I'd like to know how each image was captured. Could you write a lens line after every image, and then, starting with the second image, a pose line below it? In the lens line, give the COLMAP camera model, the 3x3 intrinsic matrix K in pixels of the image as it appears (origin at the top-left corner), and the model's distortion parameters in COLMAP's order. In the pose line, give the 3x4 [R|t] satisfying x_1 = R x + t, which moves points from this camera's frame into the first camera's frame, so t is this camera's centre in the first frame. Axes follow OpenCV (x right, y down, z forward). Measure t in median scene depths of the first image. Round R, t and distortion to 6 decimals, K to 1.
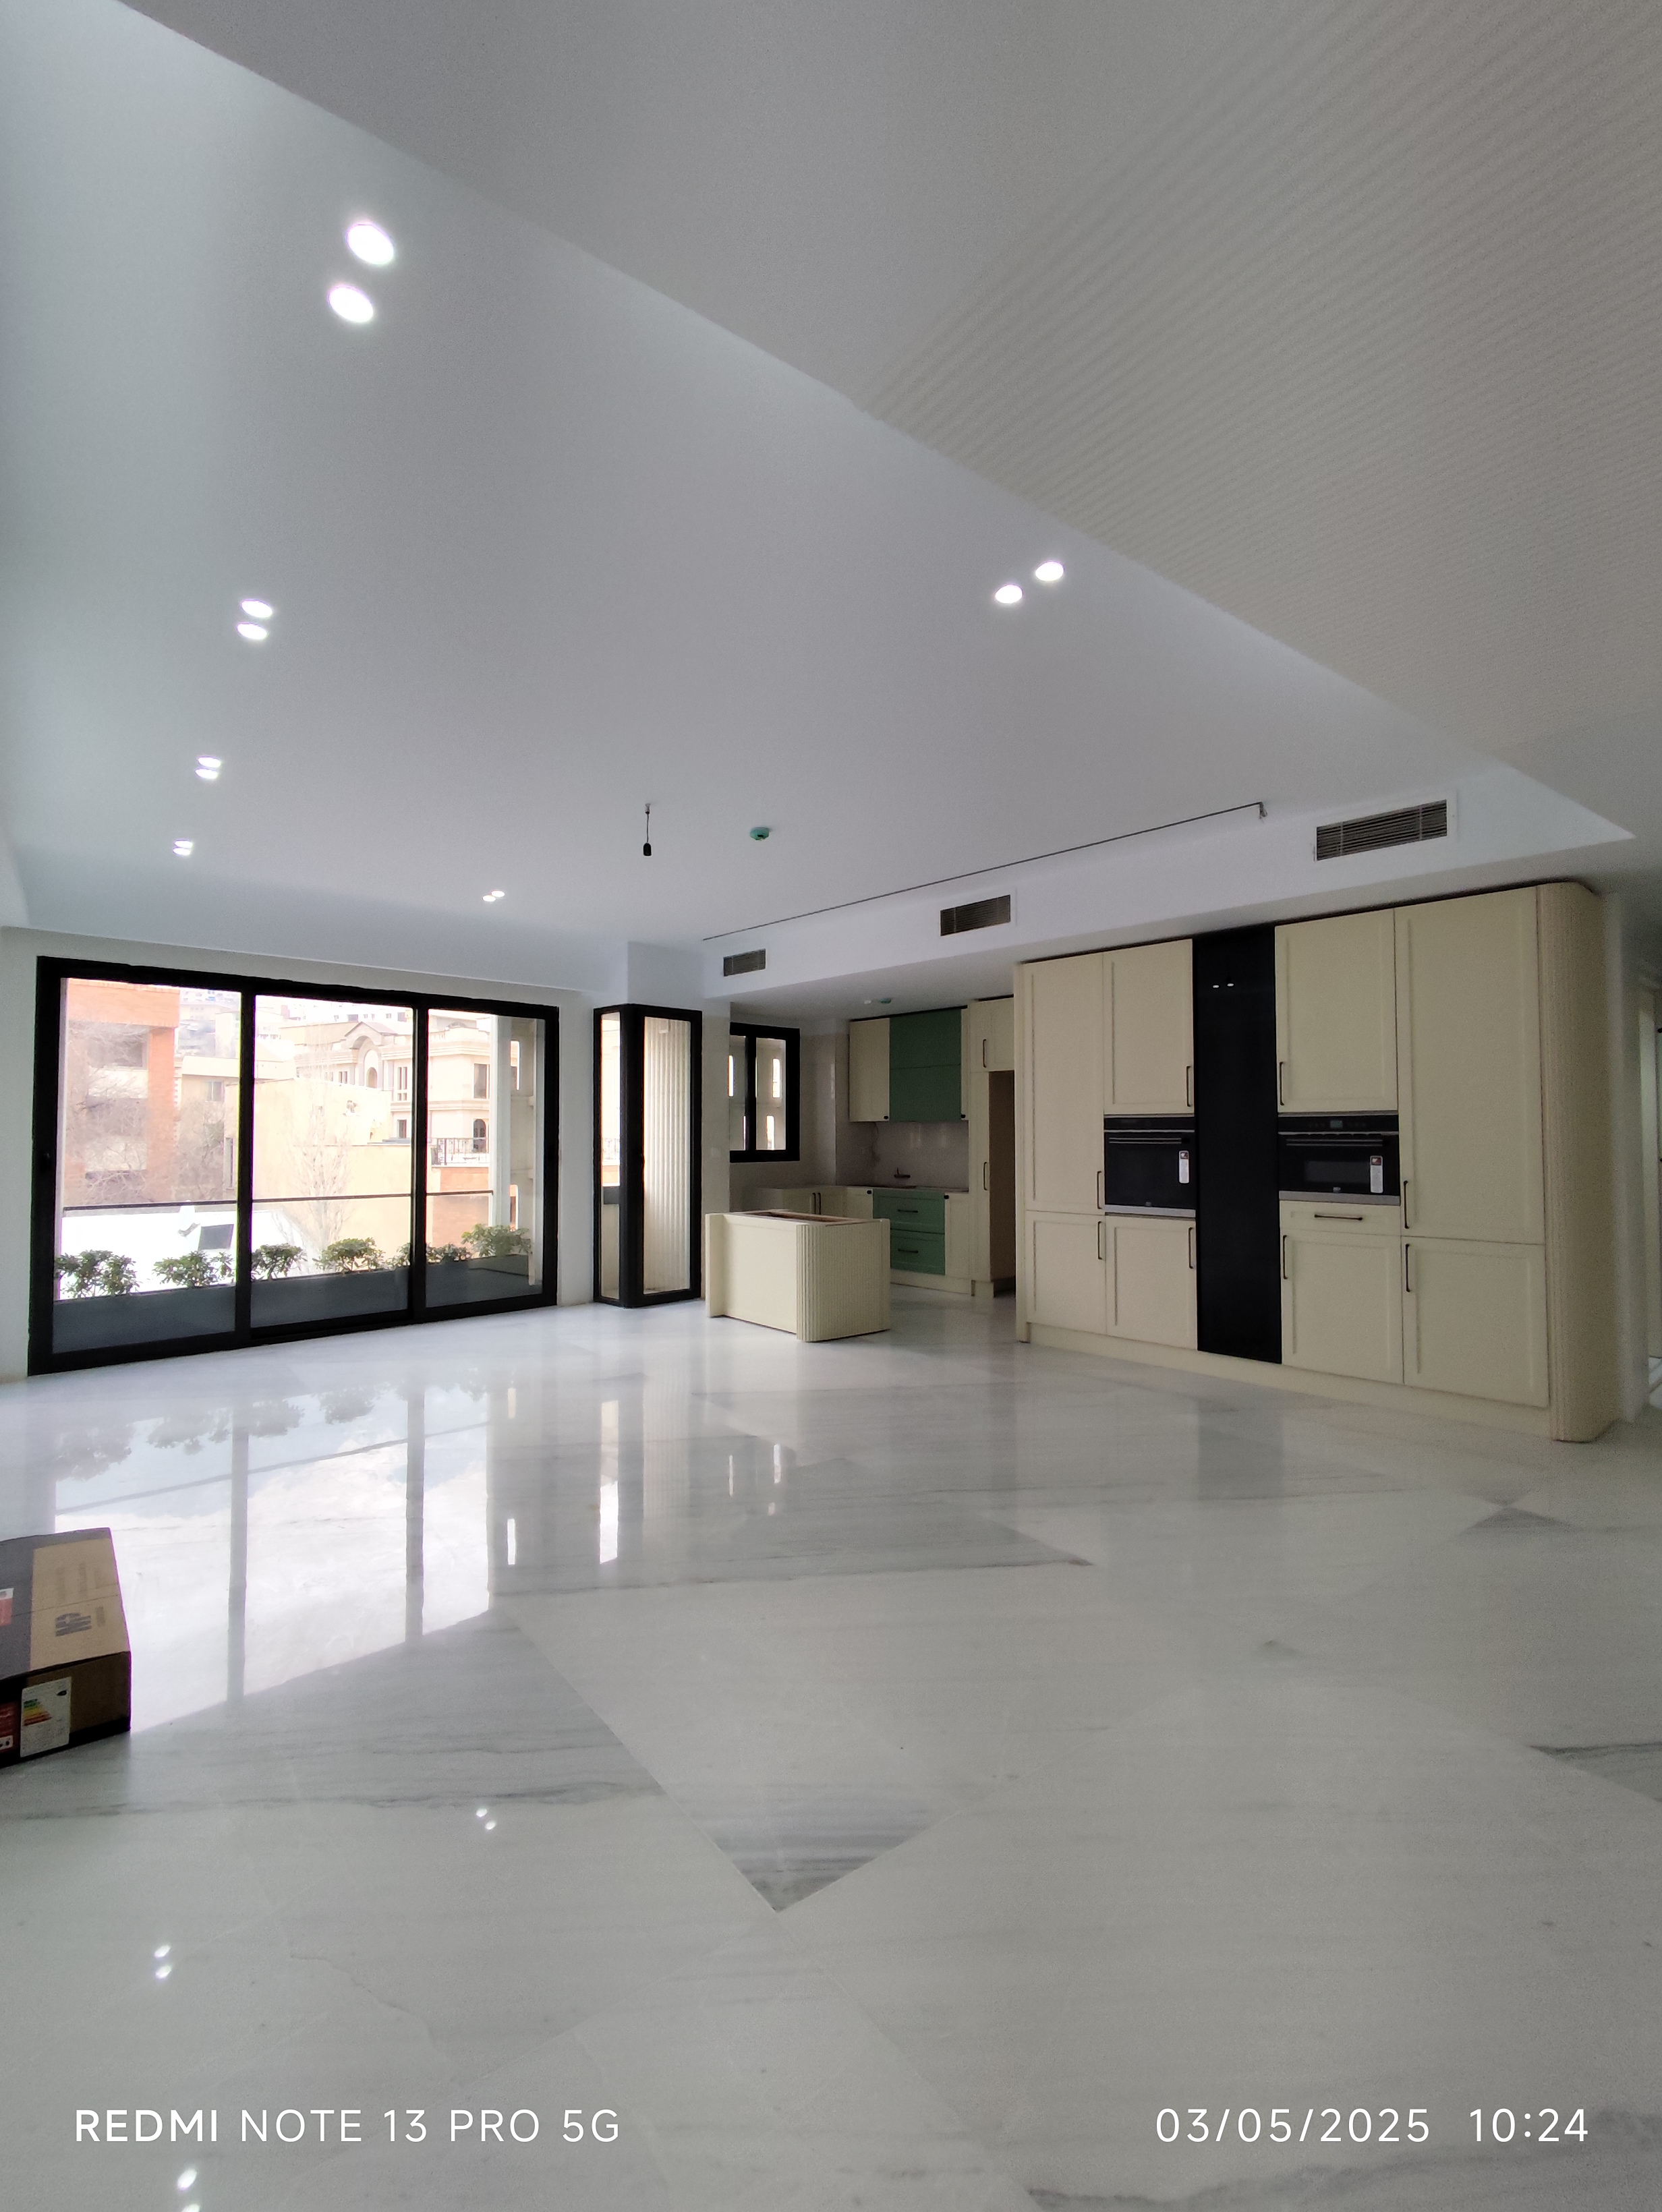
lens RADIAL K [[1079.8, 0, 831.0], [0, 1079.8, 1106.0], [0, 0, 1]] dist [-0.002566, 0.000211]
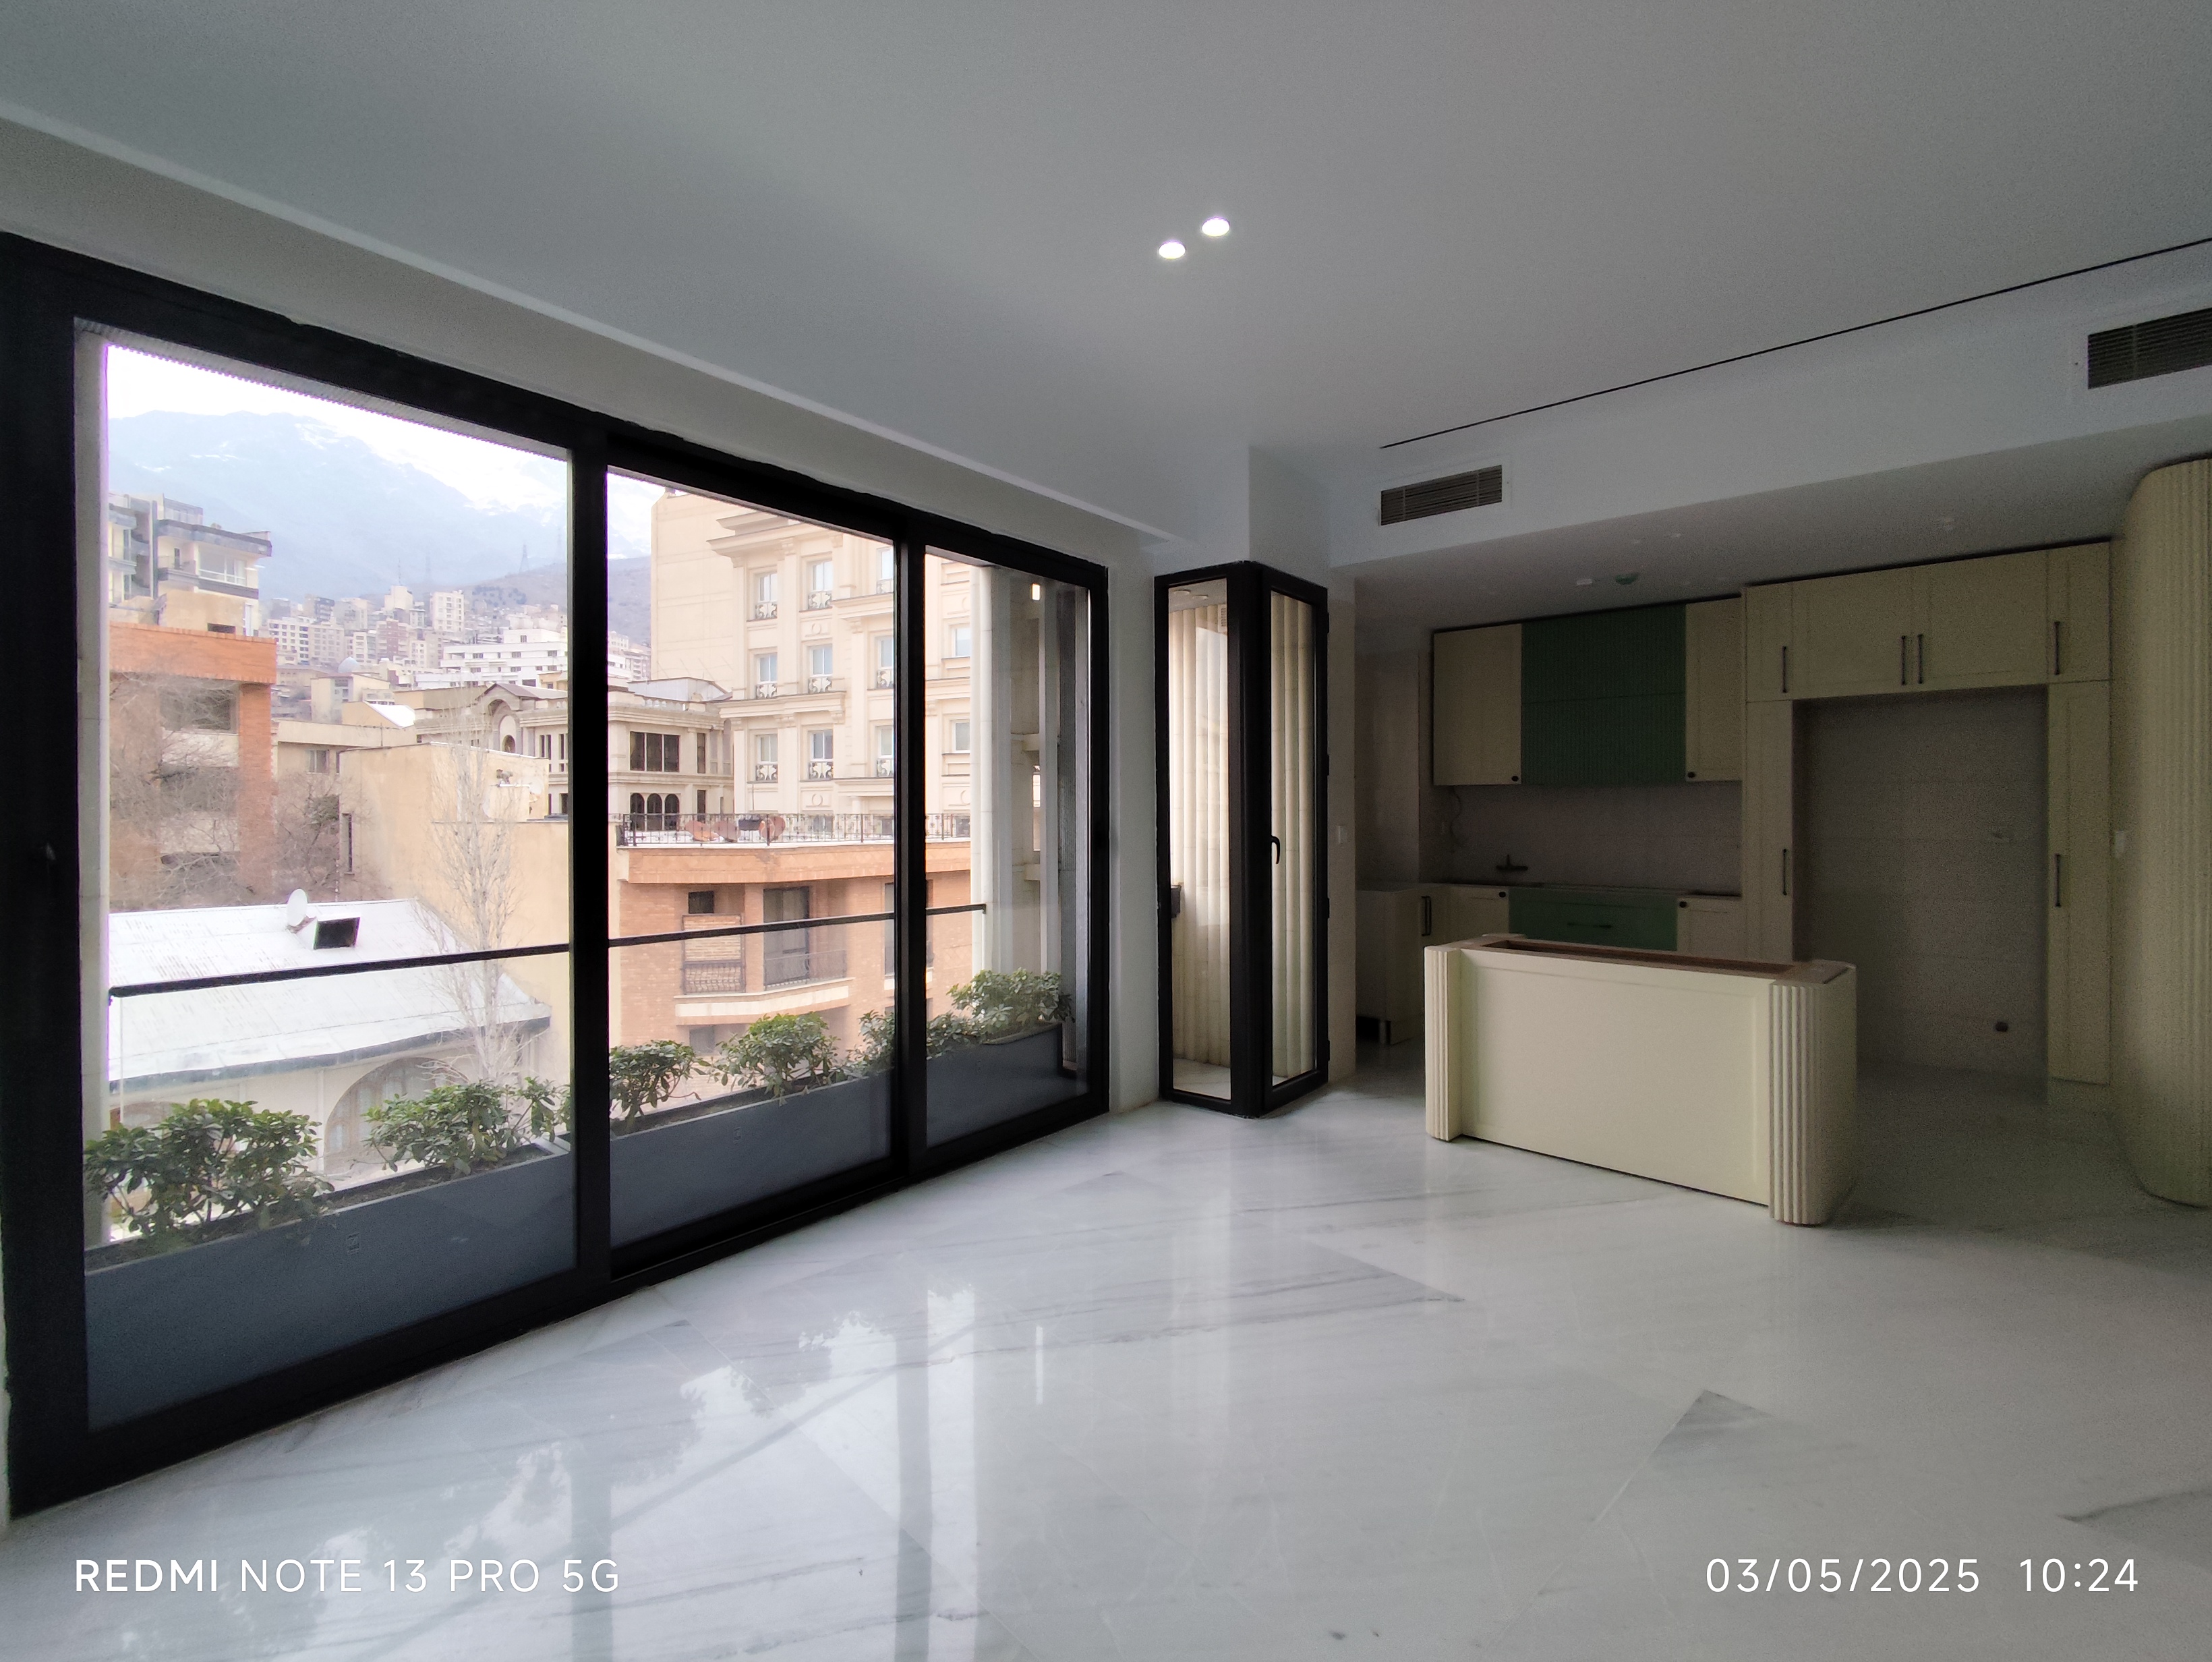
lens RADIAL K [[1079.8, 0, 1106.0], [0, 1079.8, 831.0], [0, 0, 1]] dist [-0.002566, 0.000211]
pose [[0.993288, -0.000843, 0.115668, -0.267101], [-0.004248, 0.999033, 0.043756, 0.014638], [-0.115593, -0.043954, 0.992324, 0.384692]]
